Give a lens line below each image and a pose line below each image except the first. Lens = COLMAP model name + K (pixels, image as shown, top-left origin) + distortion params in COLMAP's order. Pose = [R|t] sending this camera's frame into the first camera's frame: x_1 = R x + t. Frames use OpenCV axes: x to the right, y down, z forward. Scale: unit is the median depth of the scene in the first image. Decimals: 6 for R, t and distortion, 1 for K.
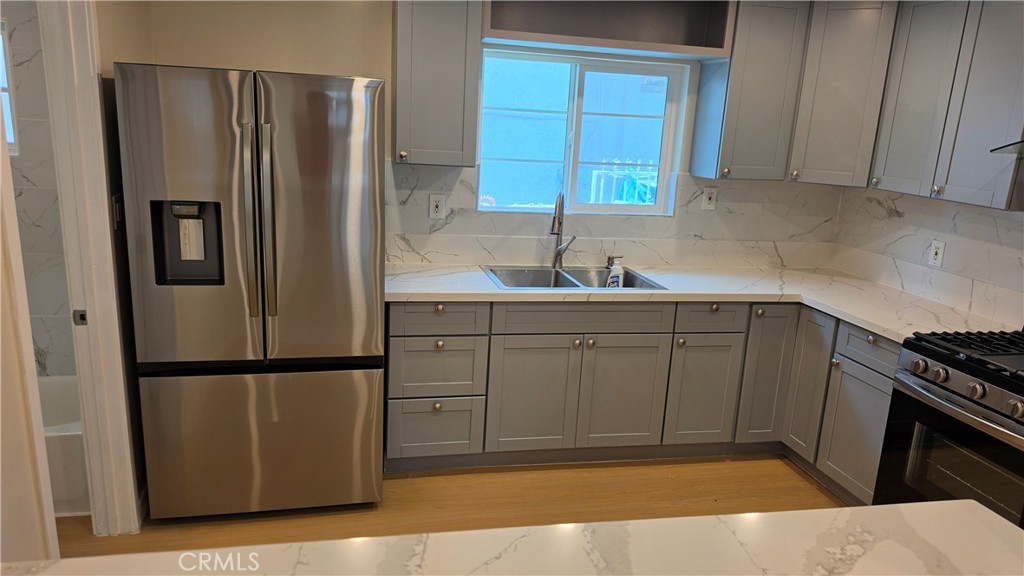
lens RADIAL K [[719.6, 0, 509.1], [0, 719.6, 300.3], [0, 0, 1]] dist [0.030355, -0.005489]
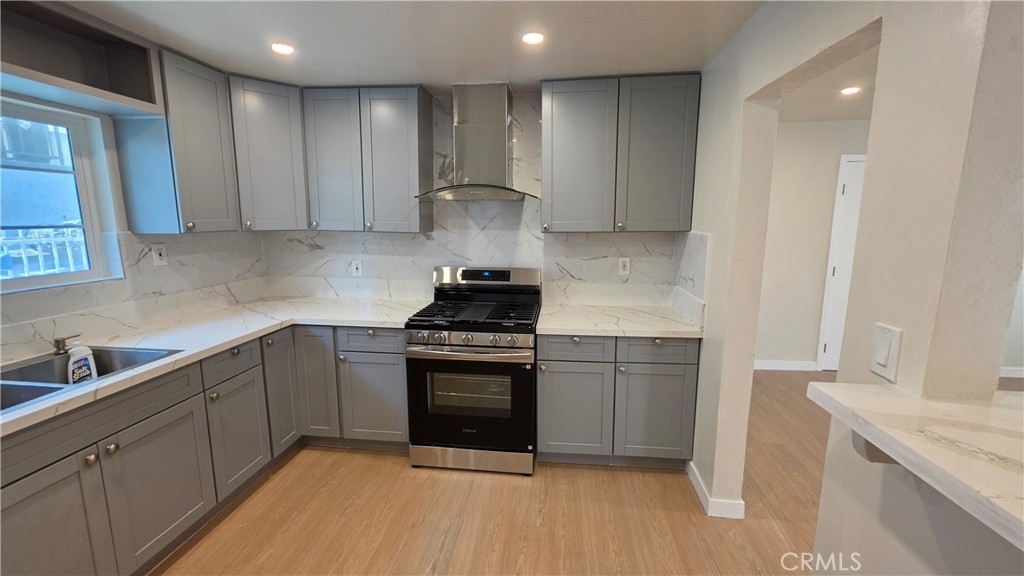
lens RADIAL K [[407.5, 0, 515.0], [0, 407.5, 283.8], [0, 0, 1]] dist [-0.013177, 0.000252]
pose [[0.321300, -0.198207, 0.926002, -0.106884], [0.236322, 0.963695, 0.124276, -0.060093], [-0.917016, 0.178905, 0.356476, 0.386328]]
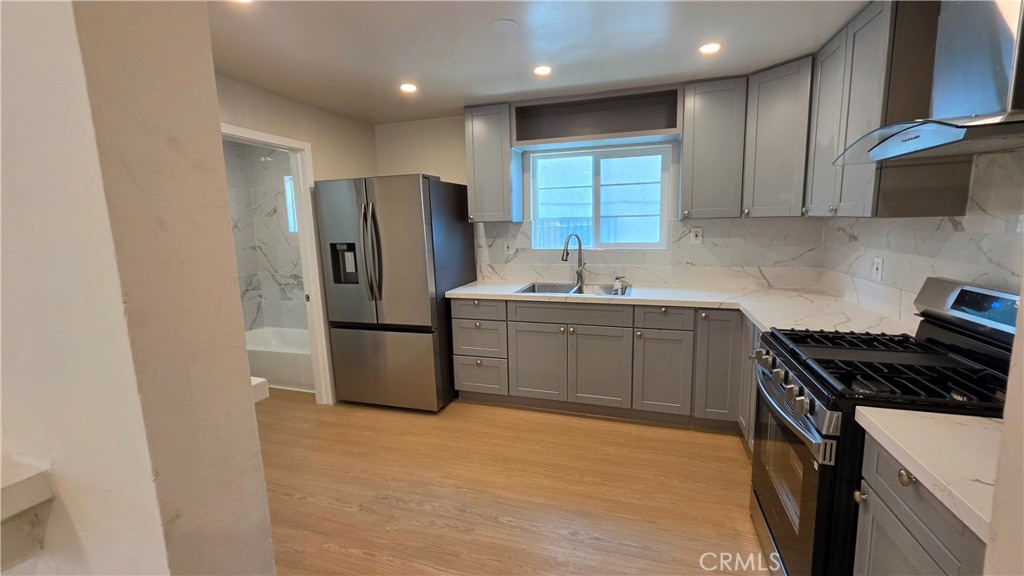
lens RADIAL K [[407.5, 0, 515.0], [0, 407.5, 283.8], [0, 0, 1]] dist [-0.013177, 0.000252]
pose [[0.863302, 0.000622, -0.504687, 0.413887], [-0.052549, 0.994675, -0.088663, 0.041445], [0.501944, 0.103064, 0.858737, 0.190011]]
